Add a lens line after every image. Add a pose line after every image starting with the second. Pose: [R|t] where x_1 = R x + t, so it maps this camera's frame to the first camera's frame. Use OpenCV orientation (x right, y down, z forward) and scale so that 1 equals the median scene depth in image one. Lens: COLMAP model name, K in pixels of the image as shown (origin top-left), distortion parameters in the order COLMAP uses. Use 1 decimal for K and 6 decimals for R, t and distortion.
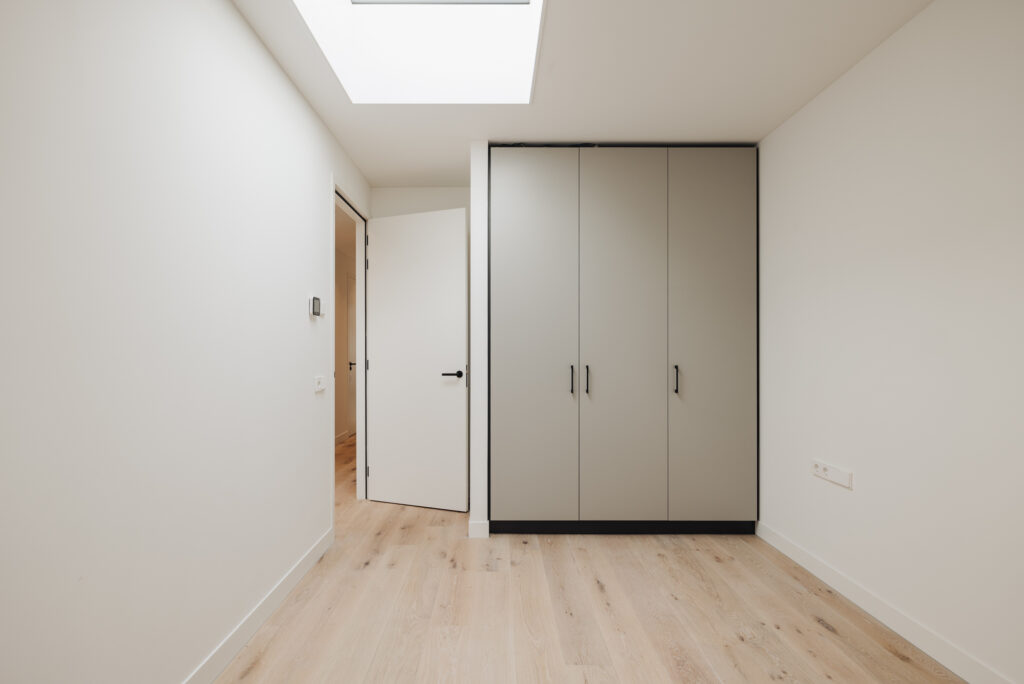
lens RADIAL K [[491.6, 0, 508.4], [0, 491.6, 350.6], [0, 0, 1]] dist [0.001424, 0.000334]
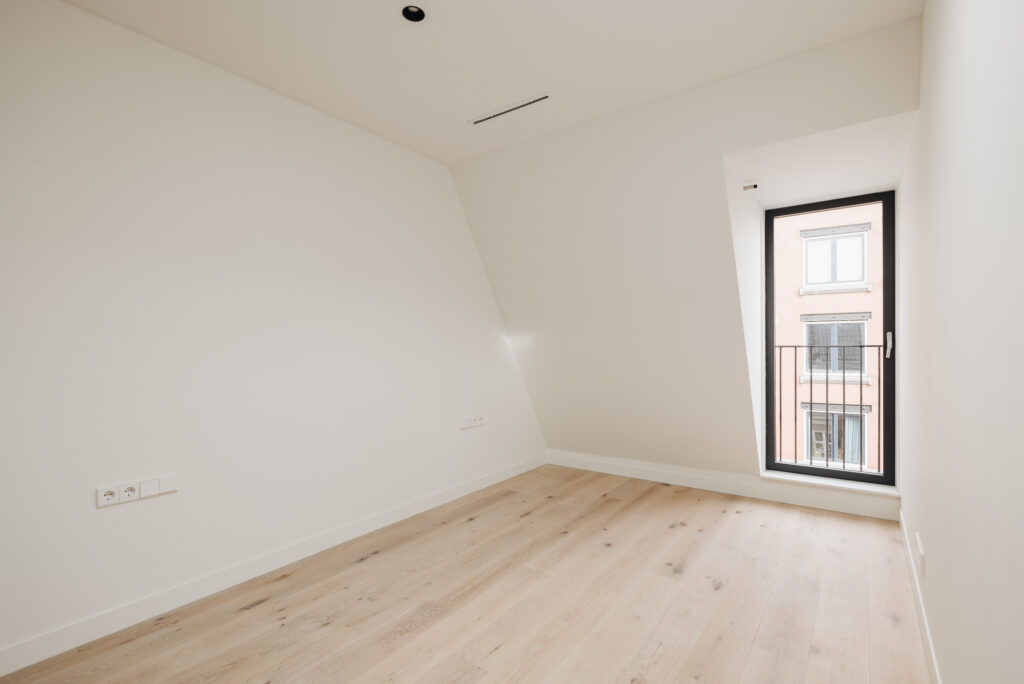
lens RADIAL K [[476.3, 0, 510.0], [0, 476.3, 347.5], [0, 0, 1]] dist [0.000235, 0.000125]
pose [[-0.793449, 0.002361, 0.608632, -0.424913], [0.004943, 0.999984, 0.002565, 0.003743], [-0.608616, 0.005043, -0.793449, 1.497965]]
